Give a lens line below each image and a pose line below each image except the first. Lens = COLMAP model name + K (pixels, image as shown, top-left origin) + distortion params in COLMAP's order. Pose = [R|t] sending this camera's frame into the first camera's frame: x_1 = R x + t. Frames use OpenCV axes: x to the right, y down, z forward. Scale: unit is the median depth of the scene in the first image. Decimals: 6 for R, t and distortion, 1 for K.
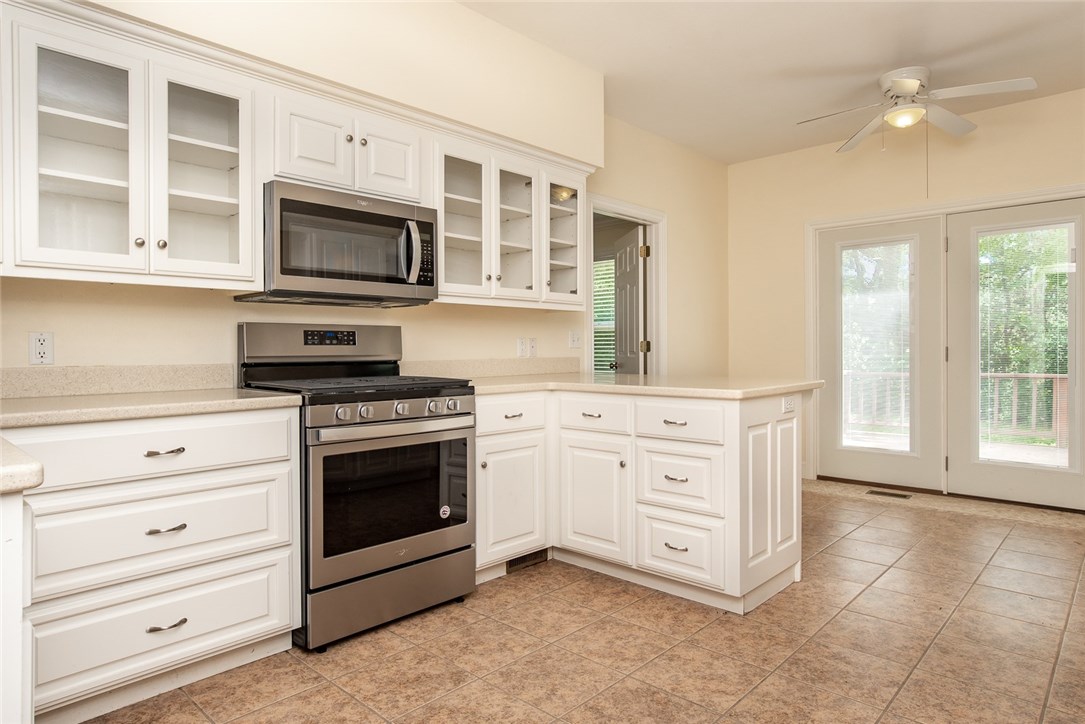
lens RADIAL K [[658.0, 0, 542.5], [0, 658.0, 362.0], [0, 0, 1]] dist [-0.030805, 0.000837]
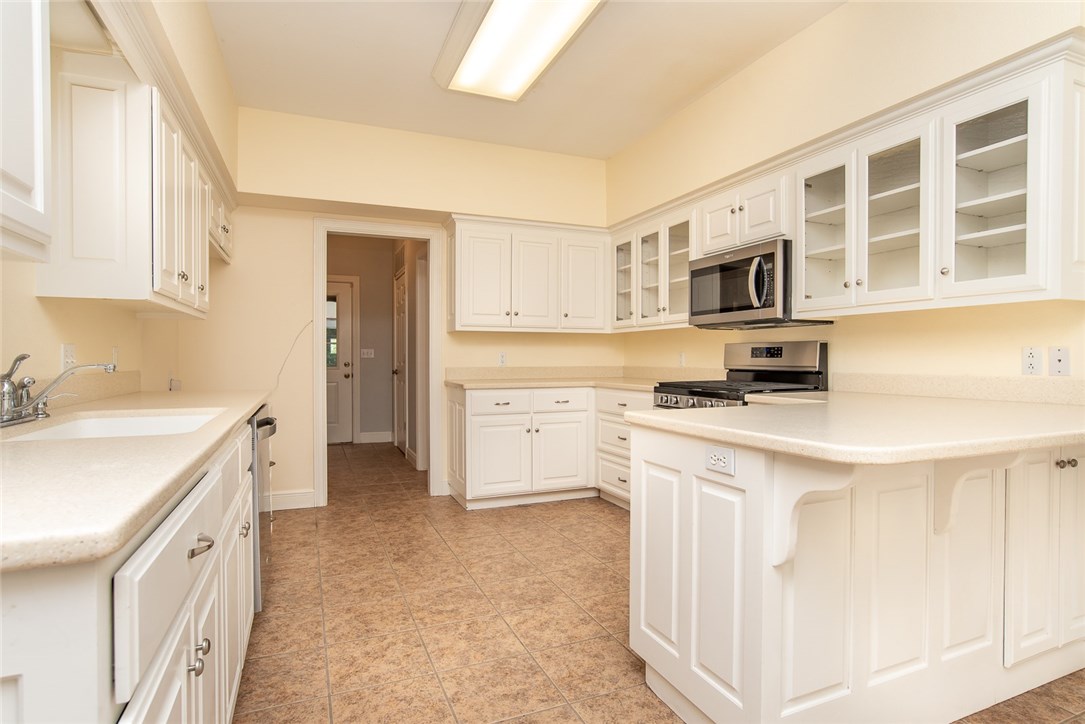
lens RADIAL K [[540.0, 0, 542.5], [0, 540.0, 362.0], [0, 0, 1]] dist [0.000095, 0.000187]
pose [[-0.394708, 0.021166, -0.918563, 1.088668], [-0.008441, 0.999609, 0.026660, -0.051736], [0.918768, 0.018277, -0.394375, 1.255116]]
